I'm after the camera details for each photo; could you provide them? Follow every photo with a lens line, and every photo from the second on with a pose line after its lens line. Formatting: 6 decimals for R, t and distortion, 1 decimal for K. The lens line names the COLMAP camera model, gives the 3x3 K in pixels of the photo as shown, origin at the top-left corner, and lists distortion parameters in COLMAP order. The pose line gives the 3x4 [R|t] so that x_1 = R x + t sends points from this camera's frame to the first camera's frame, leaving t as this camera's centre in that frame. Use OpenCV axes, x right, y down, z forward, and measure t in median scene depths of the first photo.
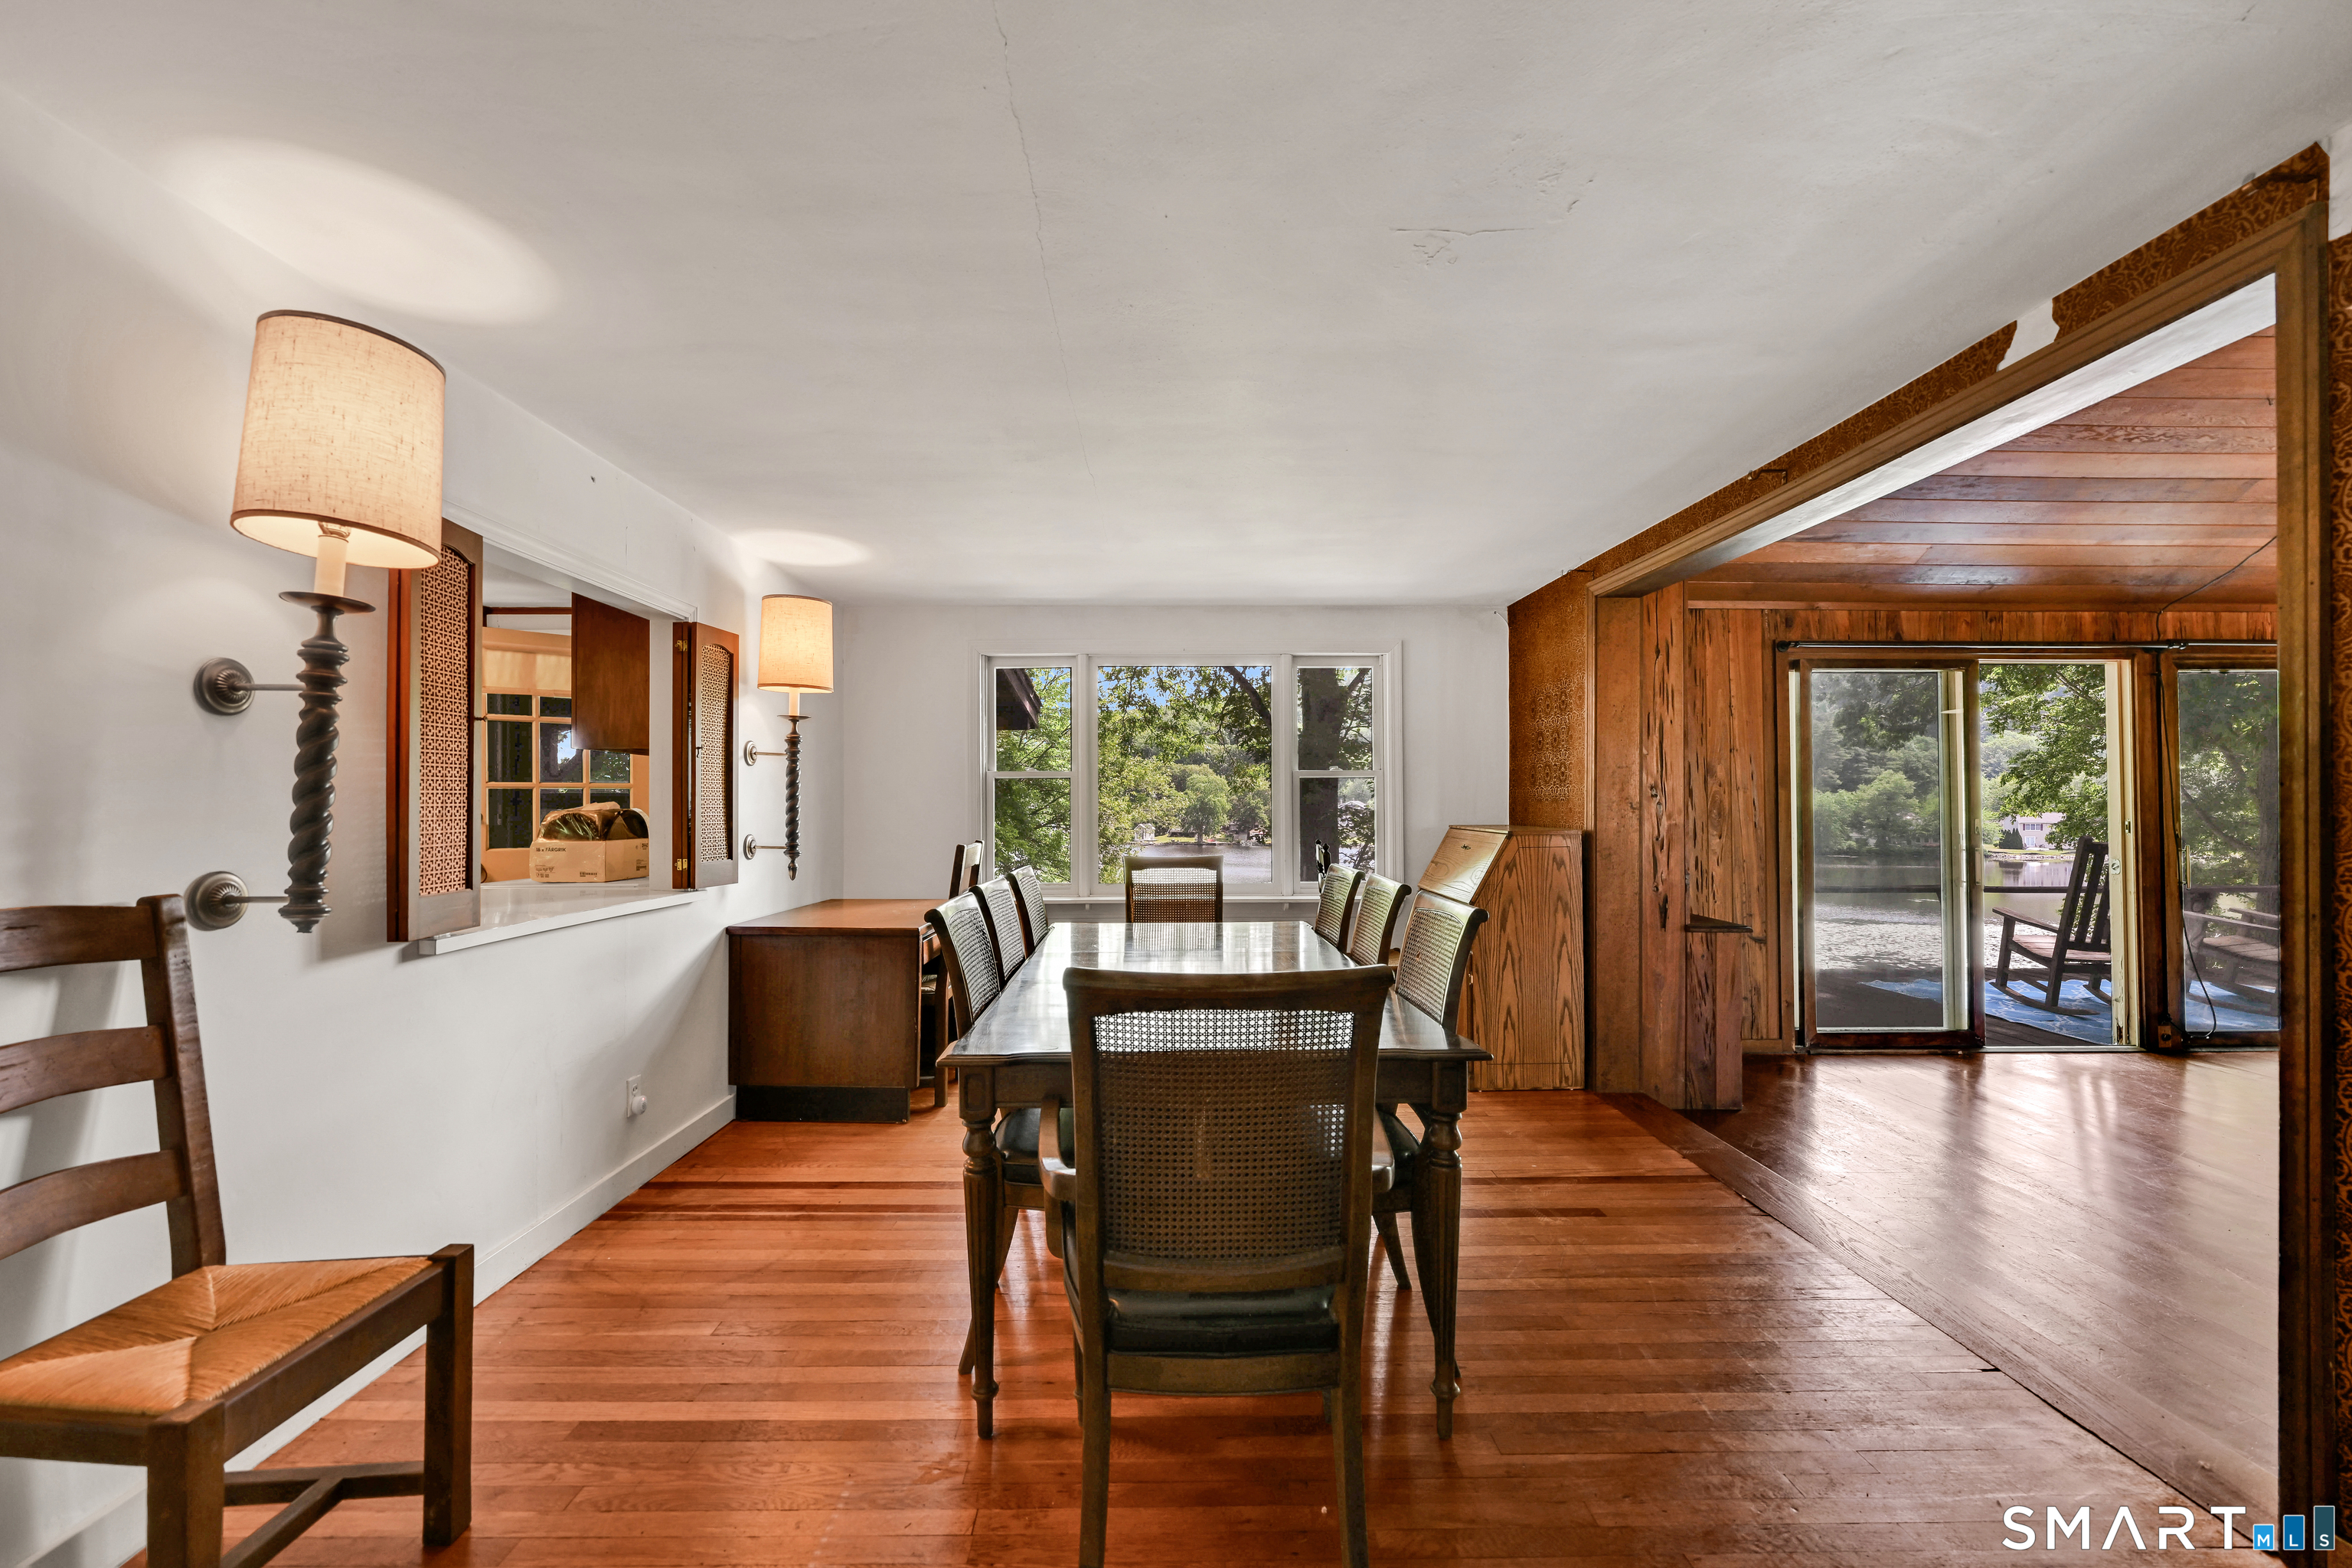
lens RADIAL K [[936.6, 0, 1176.2], [0, 936.6, 800.0], [0, 0, 1]] dist [-0.003146, -0.000547]
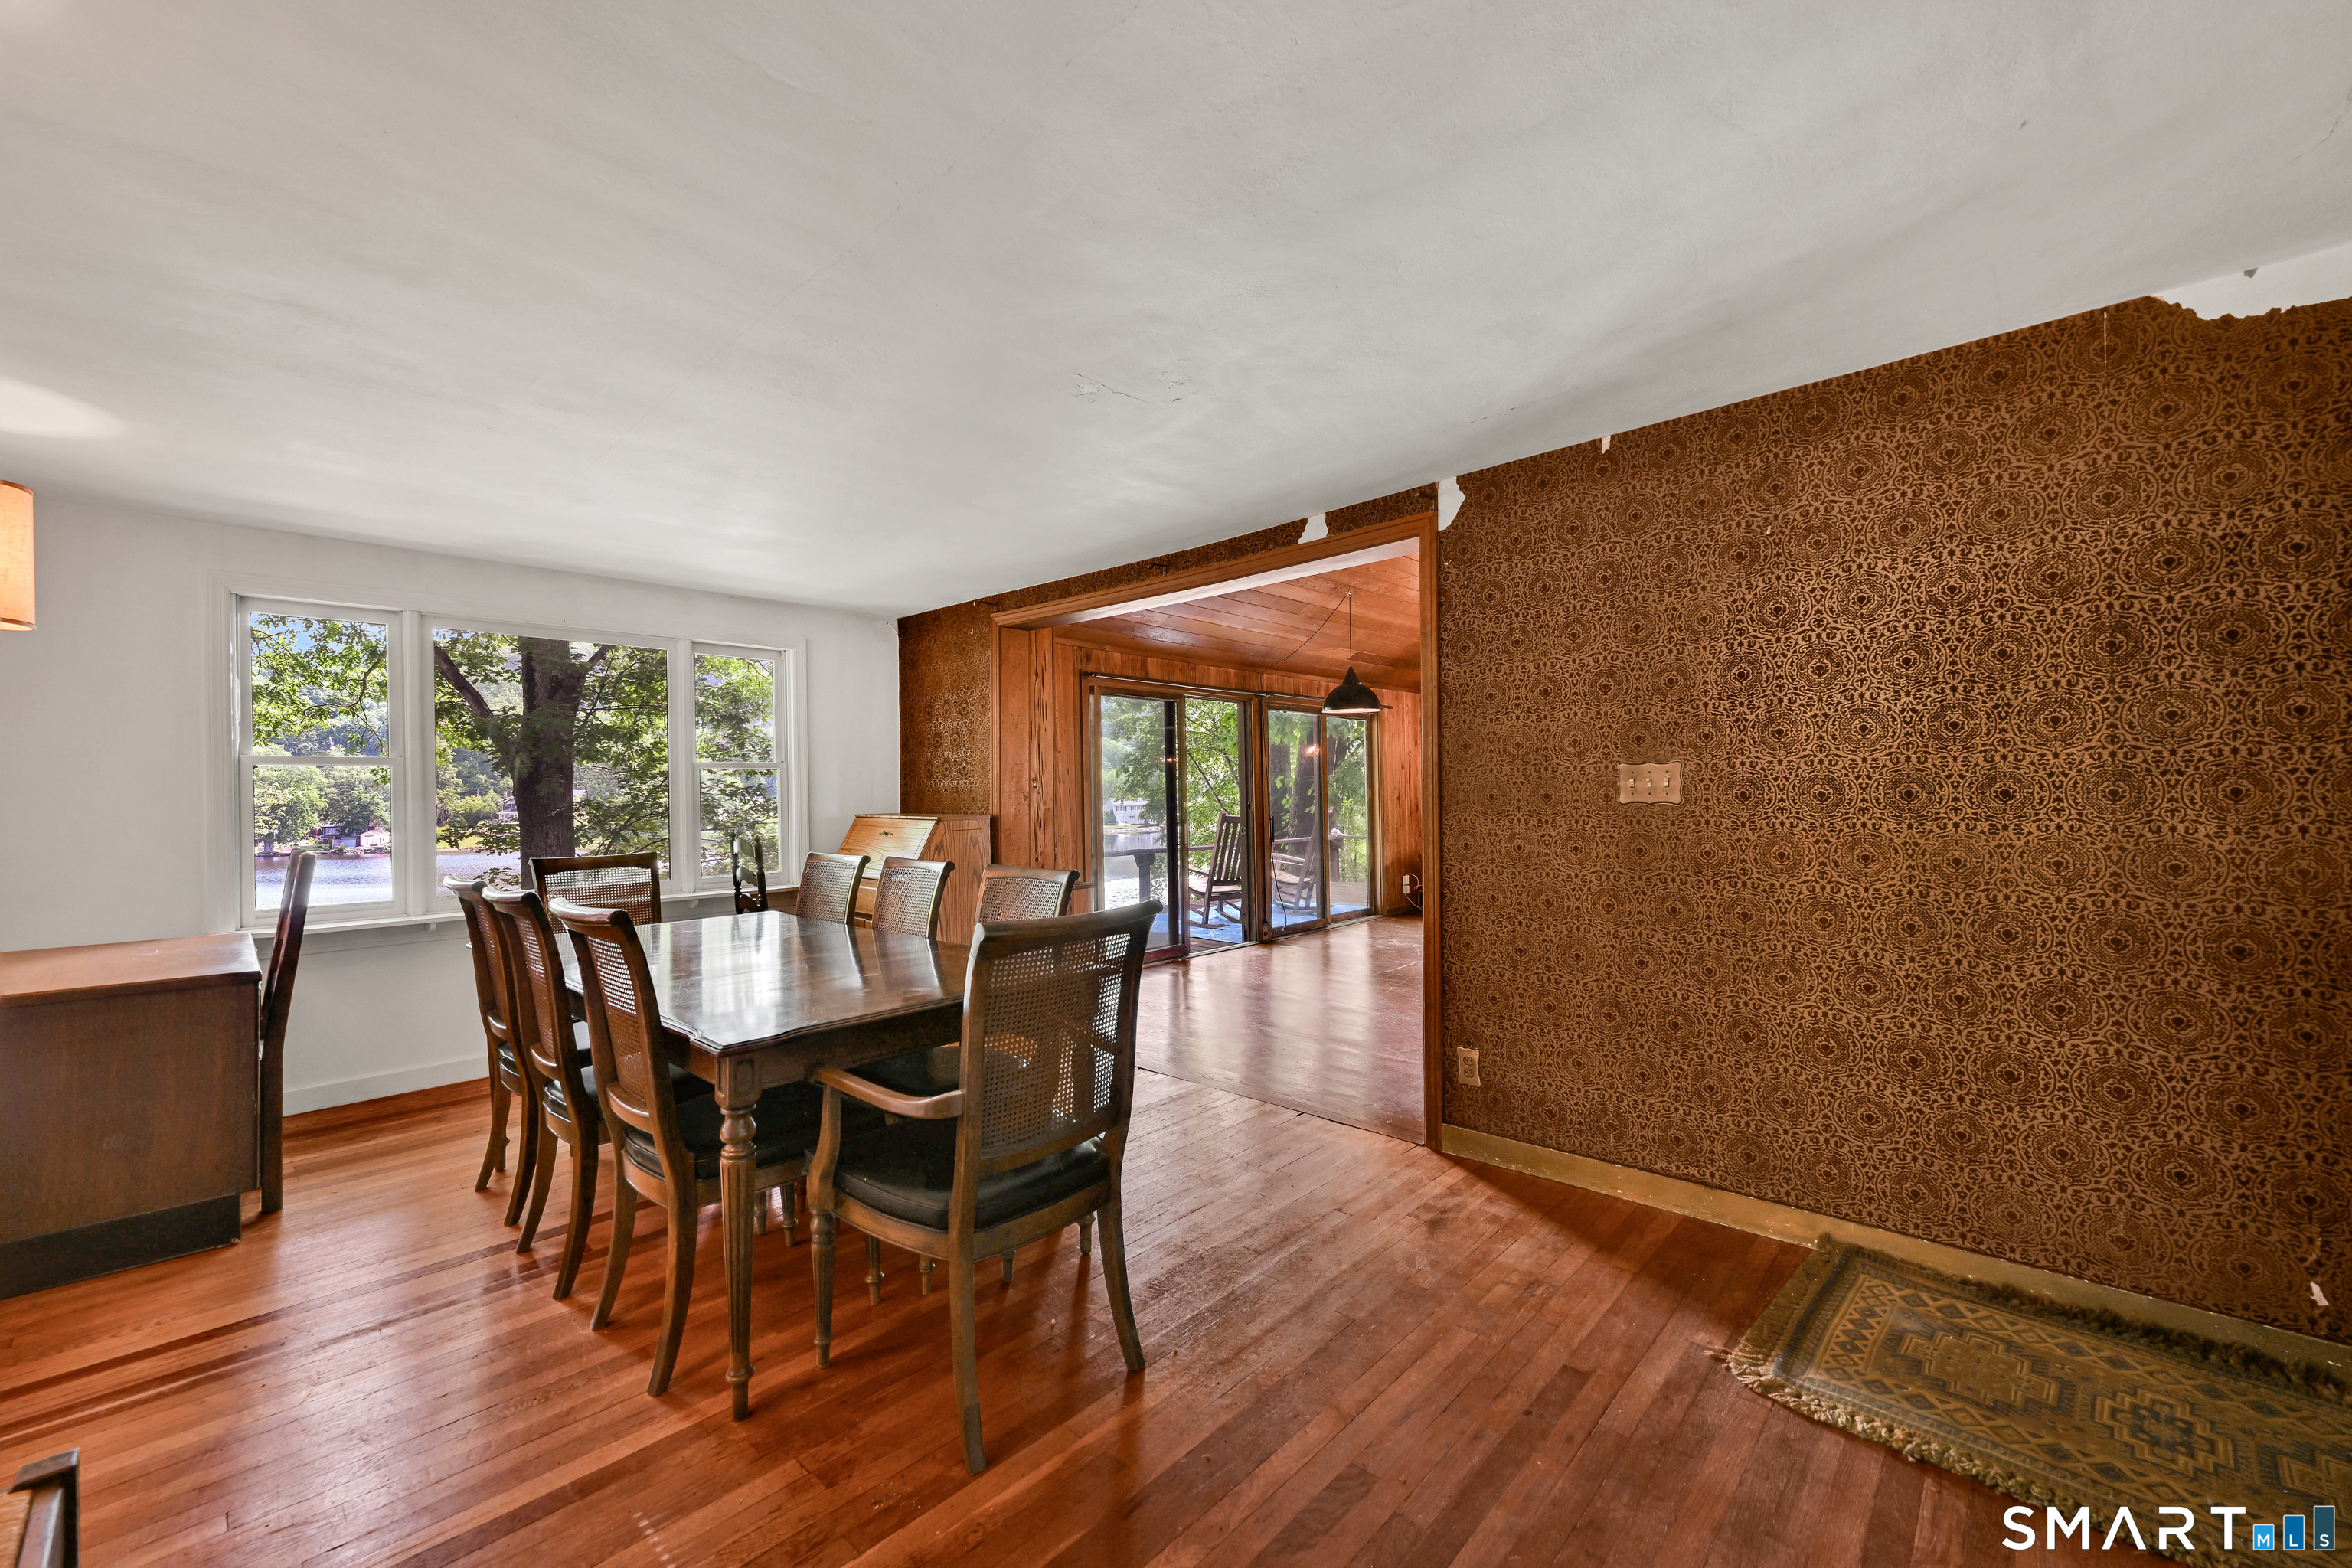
lens RADIAL K [[936.6, 0, 1176.3], [0, 936.6, 793.9], [0, 0, 1]] dist [-0.003146, -0.000547]
pose [[0.687538, -0.008512, 0.726098, -0.237742], [0.006160, 0.999964, 0.005890, -0.001098], [-0.726122, 0.000423, 0.687566, -0.017218]]
